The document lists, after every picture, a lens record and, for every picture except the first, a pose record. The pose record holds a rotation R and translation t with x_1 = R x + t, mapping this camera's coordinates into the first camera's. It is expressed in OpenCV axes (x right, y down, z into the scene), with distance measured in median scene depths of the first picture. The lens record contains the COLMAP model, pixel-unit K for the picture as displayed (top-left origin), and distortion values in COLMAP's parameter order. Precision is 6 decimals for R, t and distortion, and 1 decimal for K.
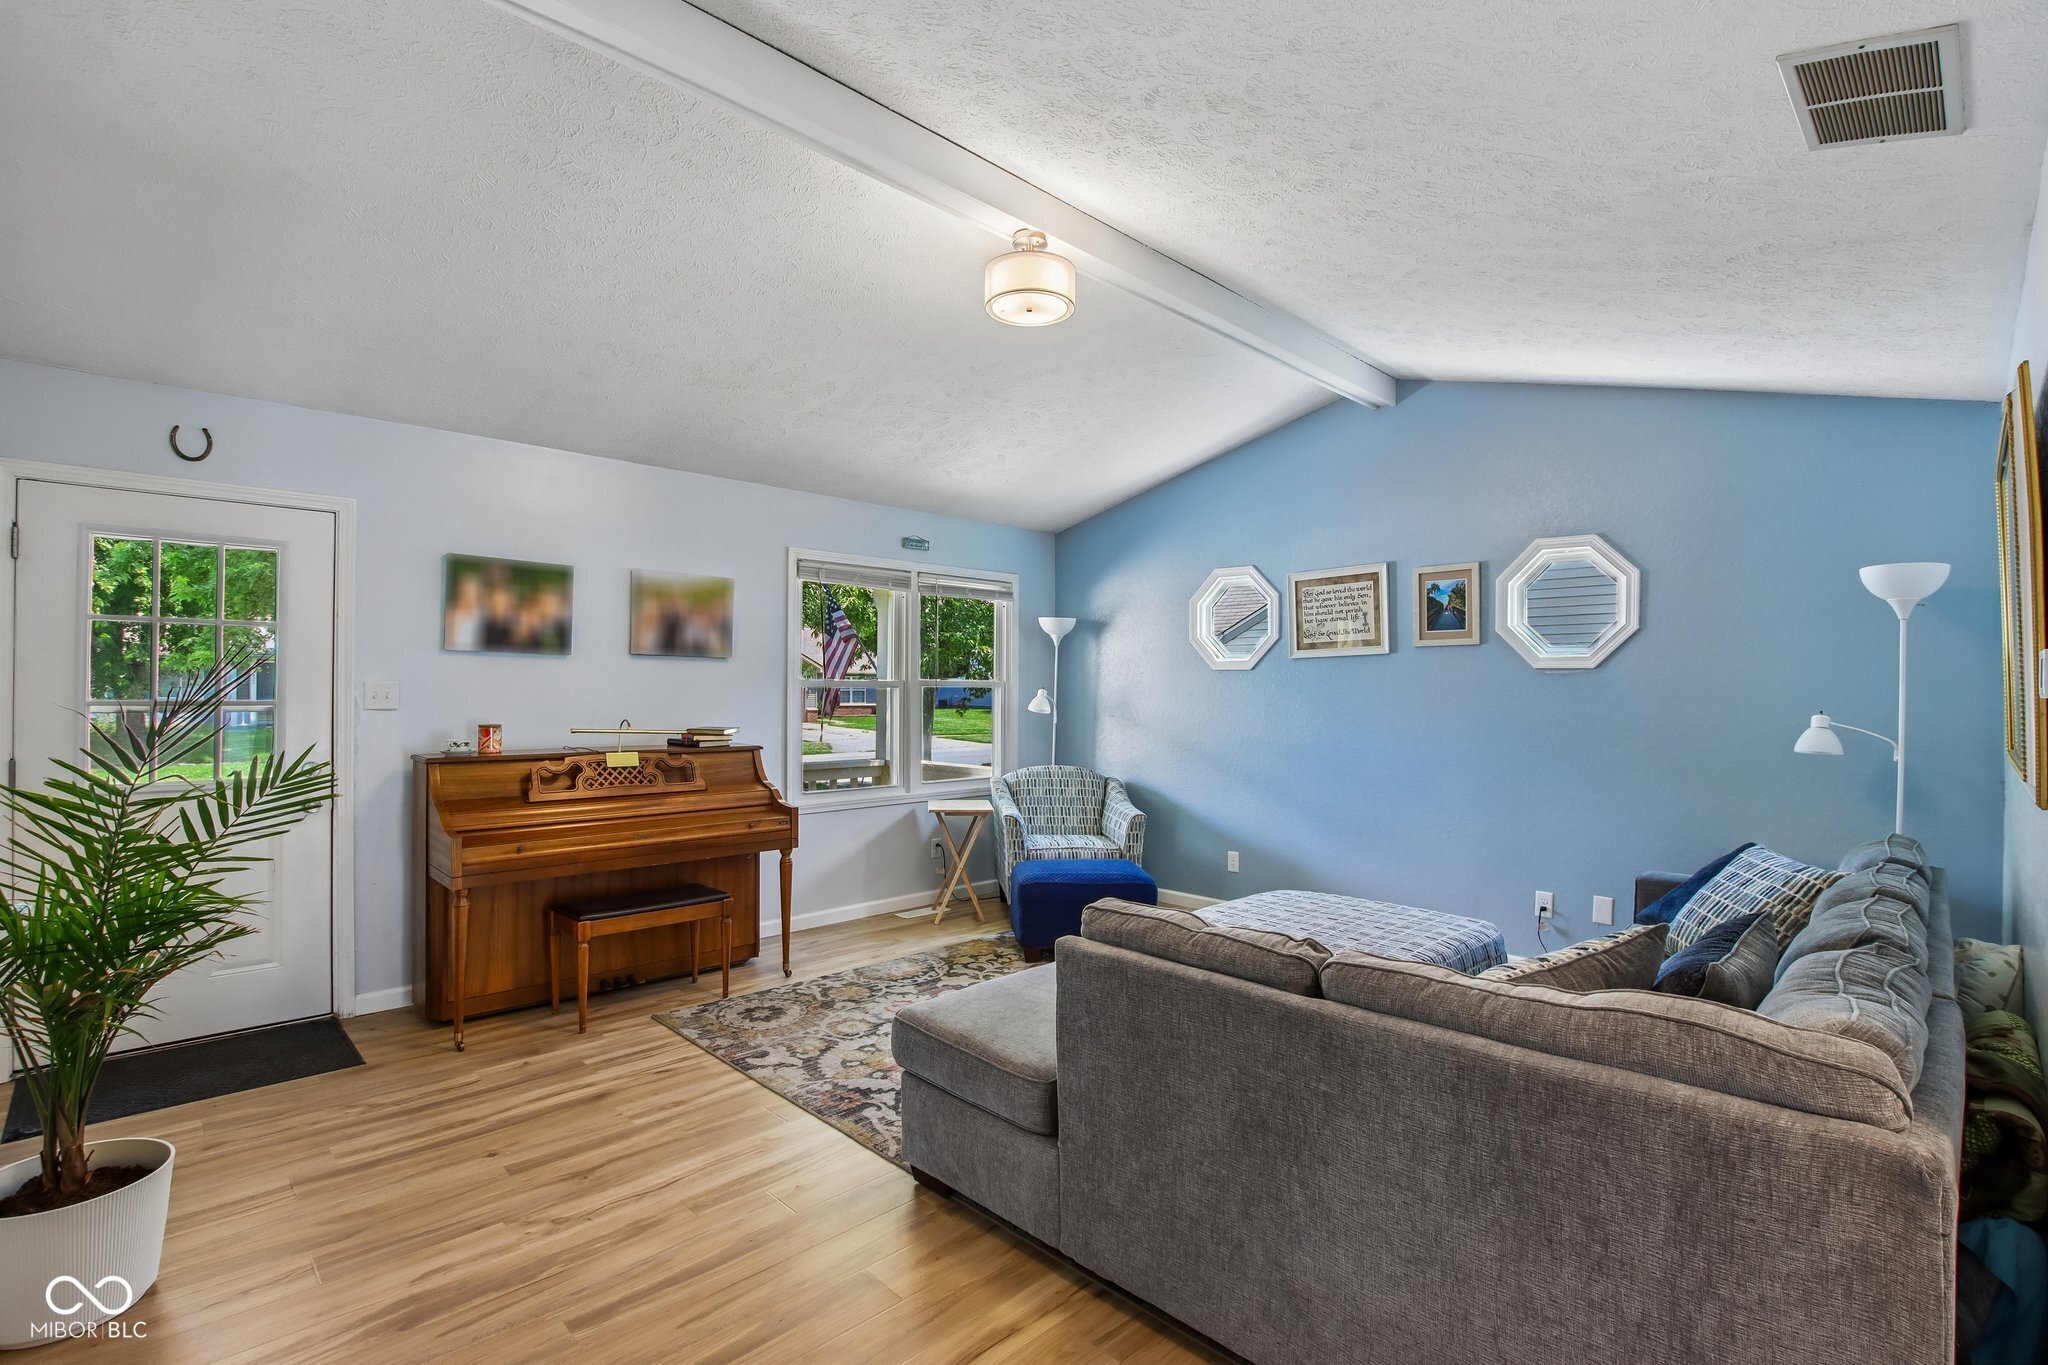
lens RADIAL K [[951.6, 0, 1027.5], [0, 951.6, 680.5], [0, 0, 1]] dist [-0.037908, 0.006021]
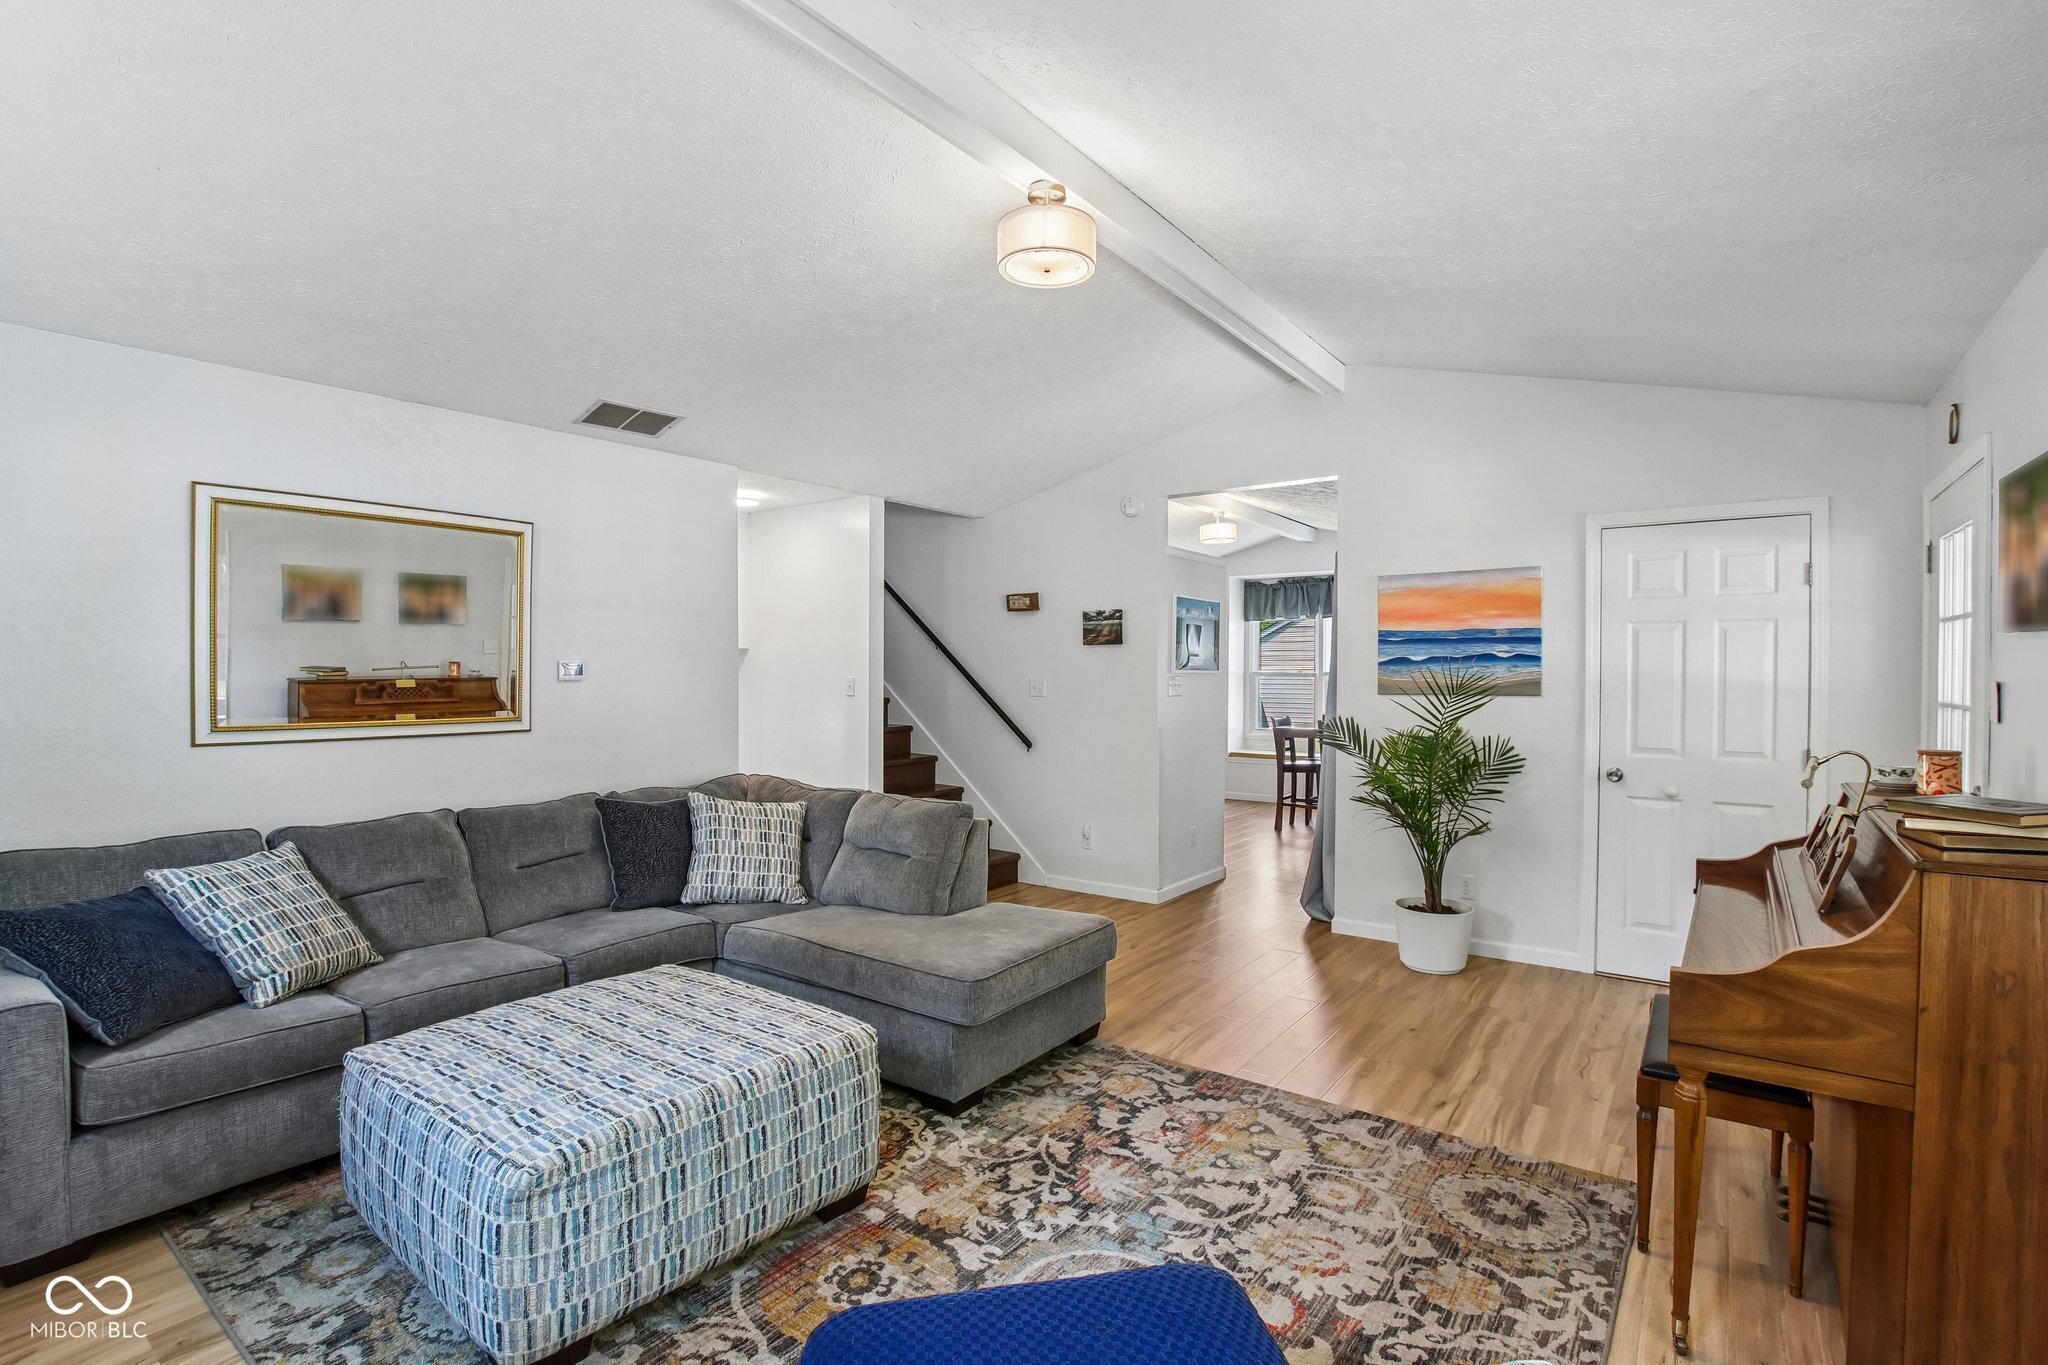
lens RADIAL K [[951.6, 0, 1027.5], [0, 951.6, 680.5], [0, 0, 1]] dist [-0.037908, 0.006021]
pose [[-0.988686, -0.007236, -0.149827, 0.112261], [-0.007598, 0.999969, 0.001845, 0.003155], [0.149809, 0.002962, -0.988710, 1.374807]]
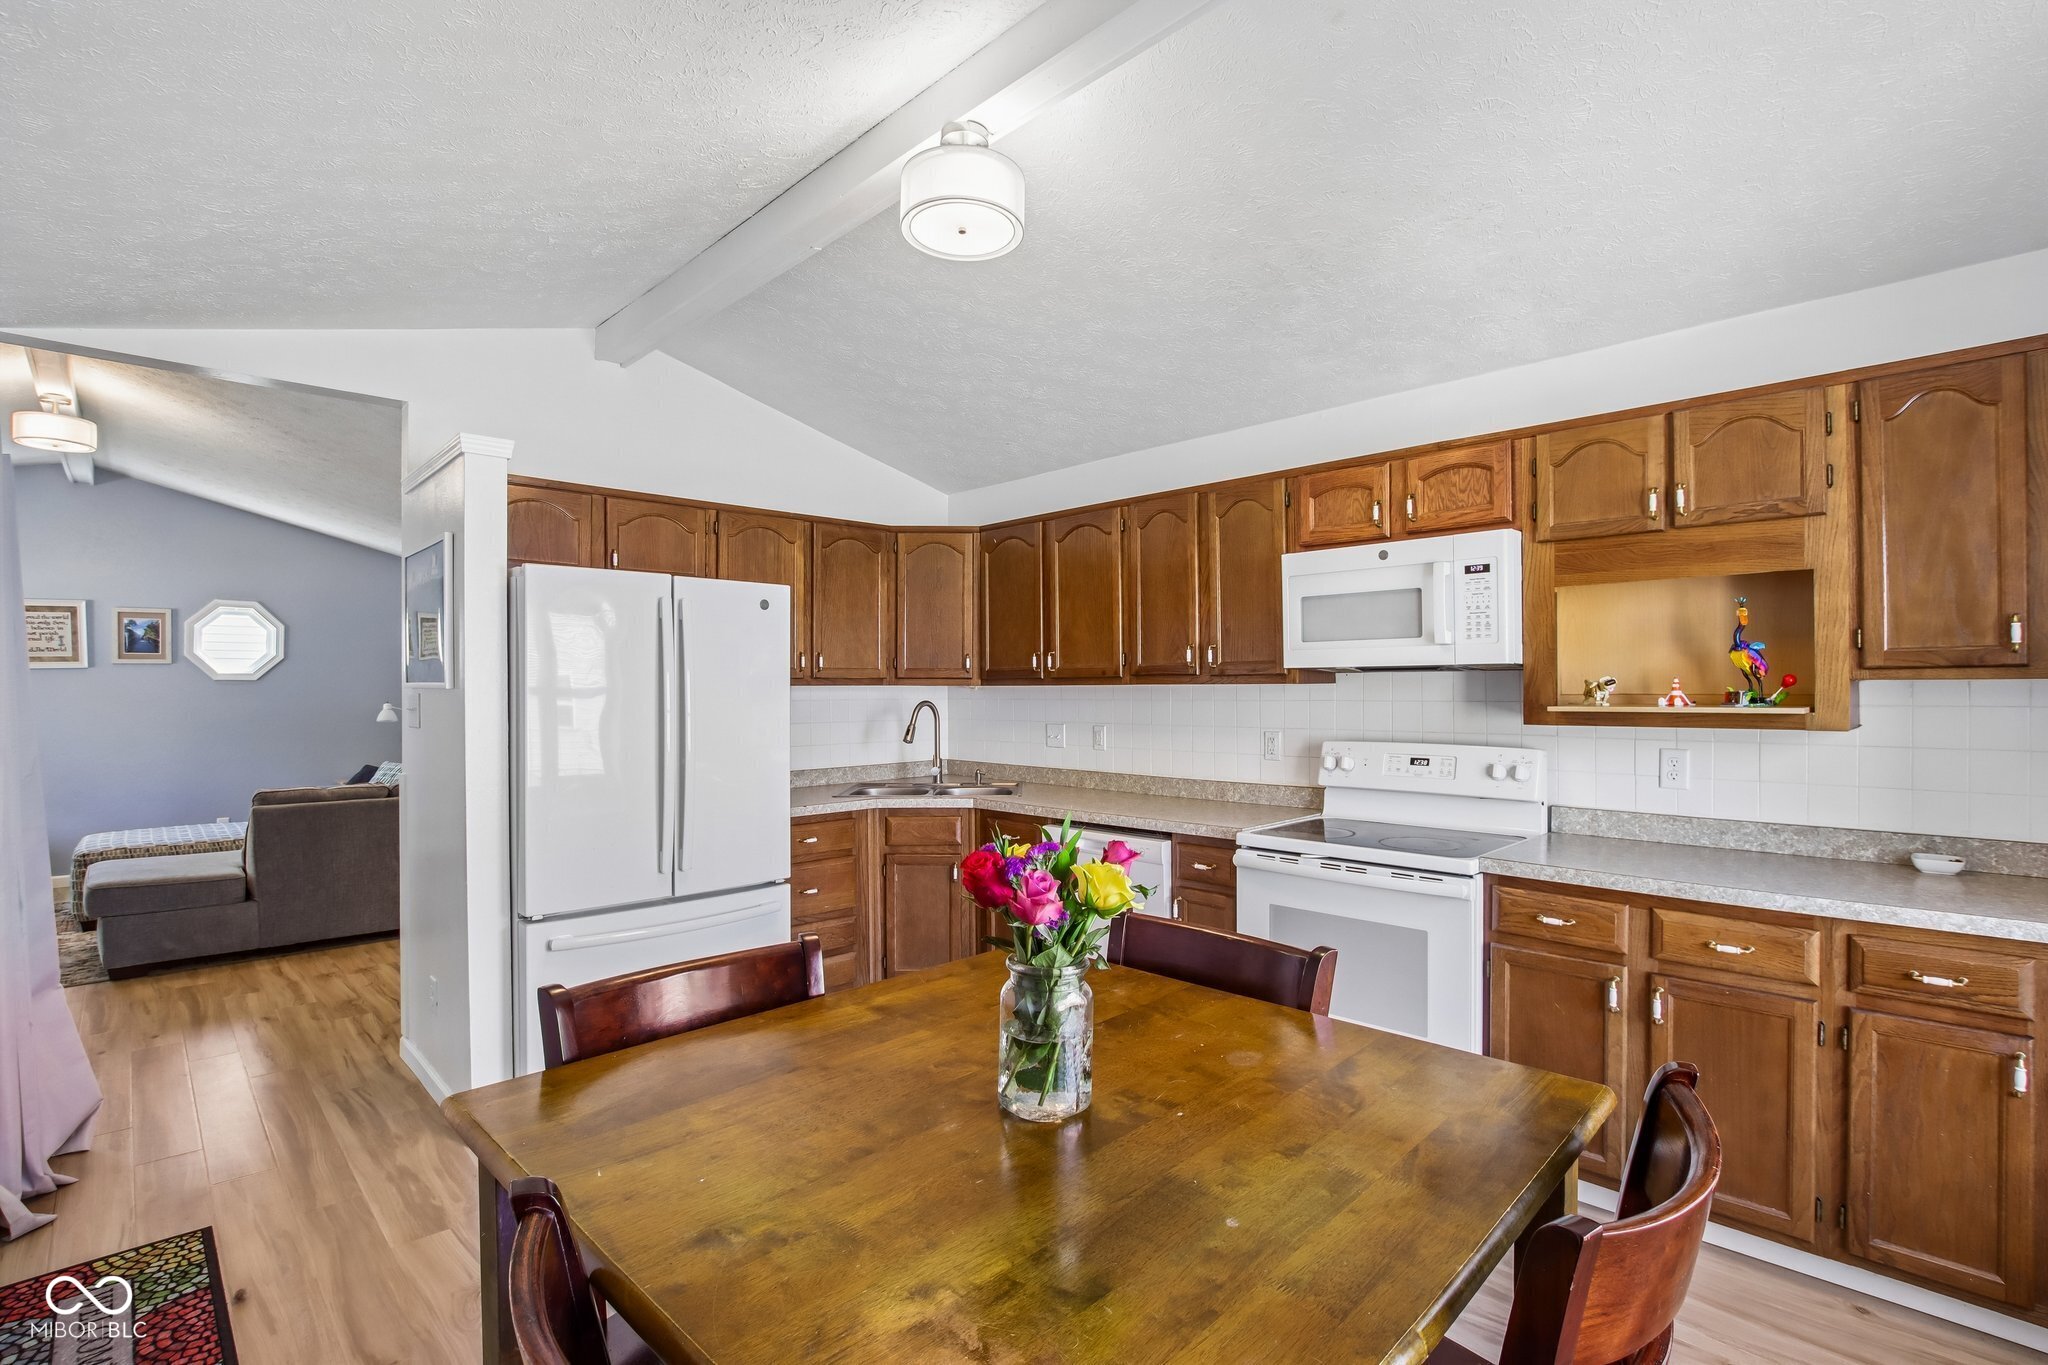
lens RADIAL K [[951.6, 0, 1027.5], [0, 951.6, 680.5], [0, 0, 1]] dist [-0.037908, 0.006021]
pose [[0.004772, -0.002748, 0.999985, -1.052343], [-0.006322, 0.999976, 0.002778, -0.025504], [-0.999969, -0.006335, 0.004754, -0.399284]]
